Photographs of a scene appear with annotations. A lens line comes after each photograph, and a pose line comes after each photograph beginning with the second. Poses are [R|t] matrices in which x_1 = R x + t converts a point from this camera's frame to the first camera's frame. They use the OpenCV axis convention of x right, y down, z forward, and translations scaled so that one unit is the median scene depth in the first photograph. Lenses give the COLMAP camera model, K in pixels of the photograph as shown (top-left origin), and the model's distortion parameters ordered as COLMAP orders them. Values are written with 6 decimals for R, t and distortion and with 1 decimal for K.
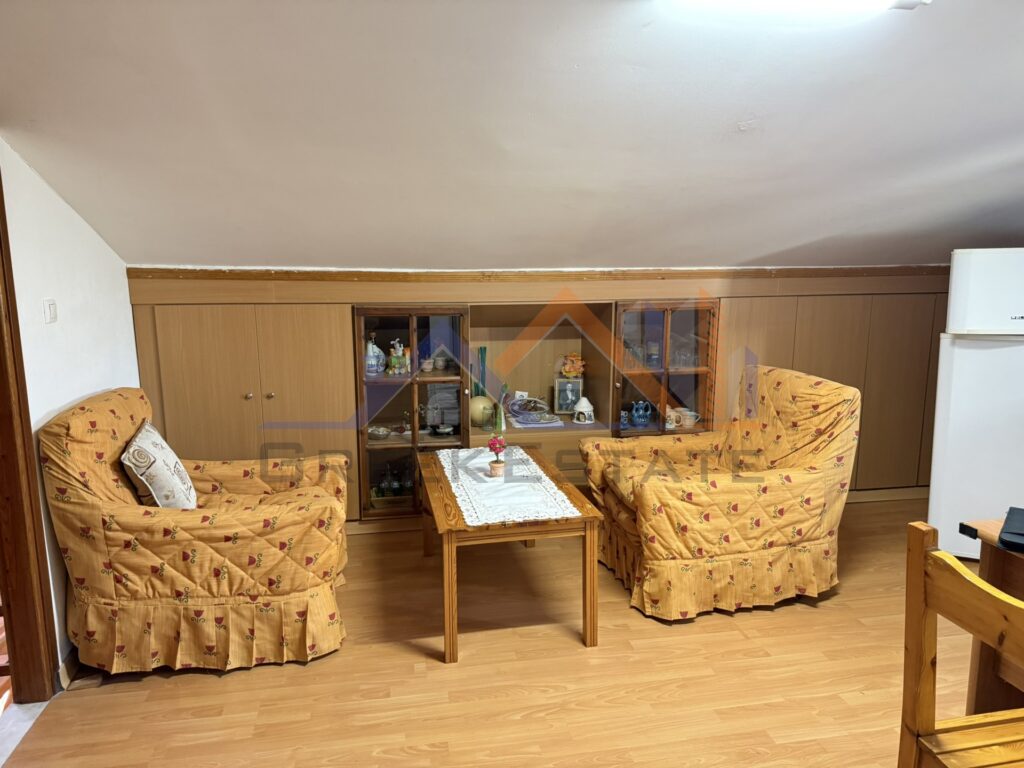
lens RADIAL K [[713.9, 0, 510.8], [0, 713.9, 384.4], [0, 0, 1]] dist [0.053963, -0.066188]
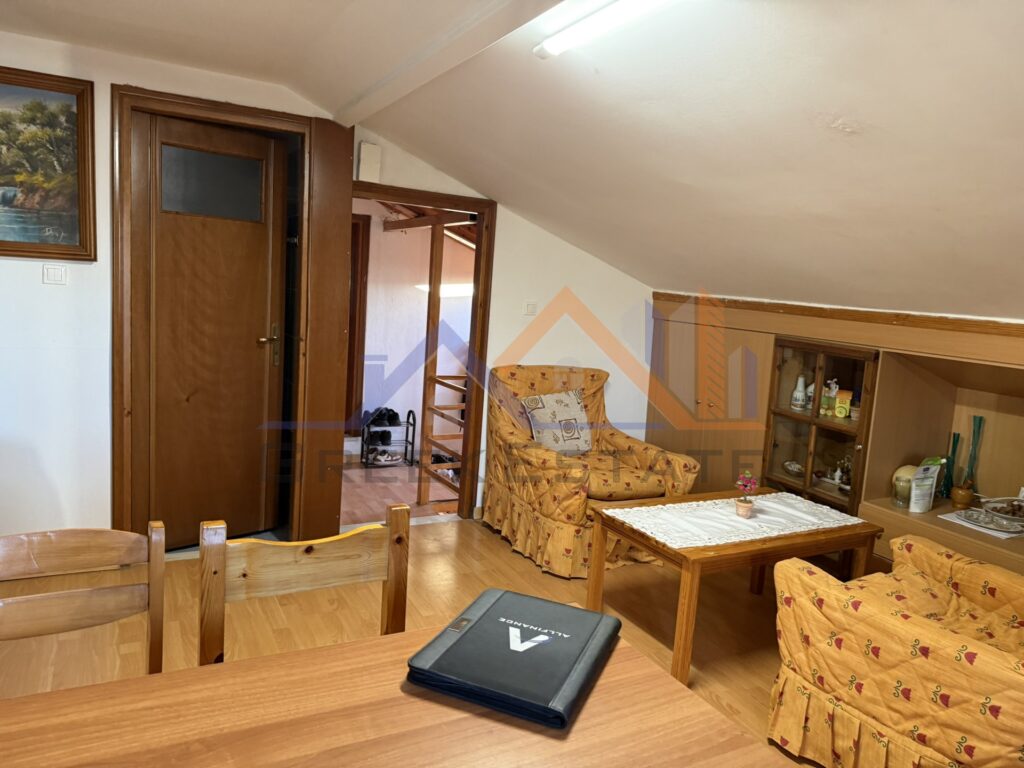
lens RADIAL K [[713.9, 0, 502.0], [0, 713.9, 376.2], [0, 0, 1]] dist [0.053963, -0.066188]
pose [[0.287137, 0.153779, -0.945465, 0.823743], [-0.227629, 0.969710, 0.088591, -0.068441], [0.930450, 0.189778, 0.313444, 0.378898]]
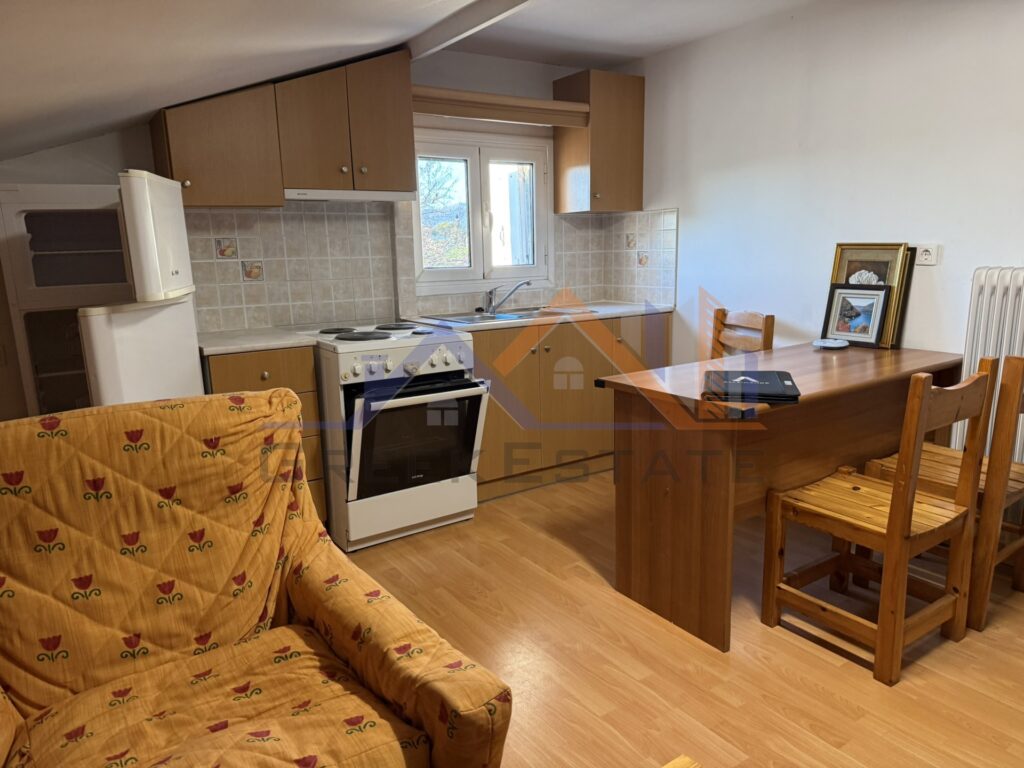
lens RADIAL K [[713.9, 0, 519.9], [0, 713.9, 394.5], [0, 0, 1]] dist [0.053963, -0.066188]
pose [[-0.414523, -0.174465, 0.893159, -0.138109], [0.170930, 0.949057, 0.264714, -0.114927], [-0.893842, 0.262397, -0.363584, 1.052033]]
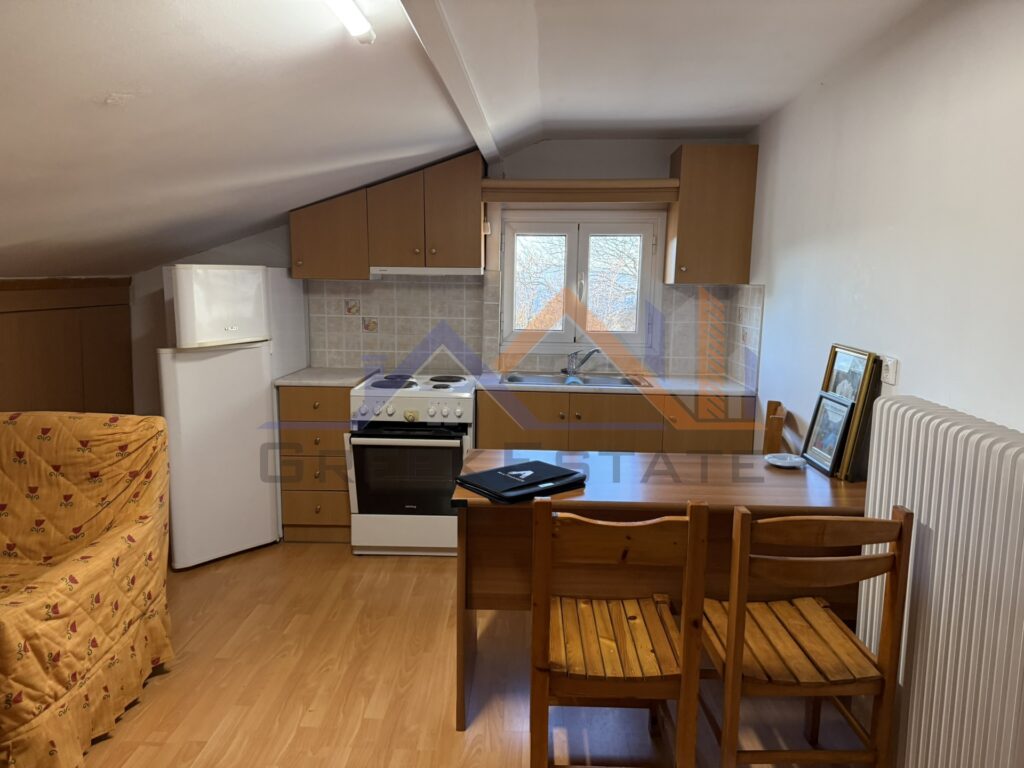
lens RADIAL K [[713.9, 0, 506.2], [0, 713.9, 378.3], [0, 0, 1]] dist [0.053963, -0.066188]
pose [[0.212668, -0.128796, 0.968599, -0.298164], [0.145415, 0.984408, 0.098970, -0.068710], [-0.966244, 0.119801, 0.228081, 0.376043]]
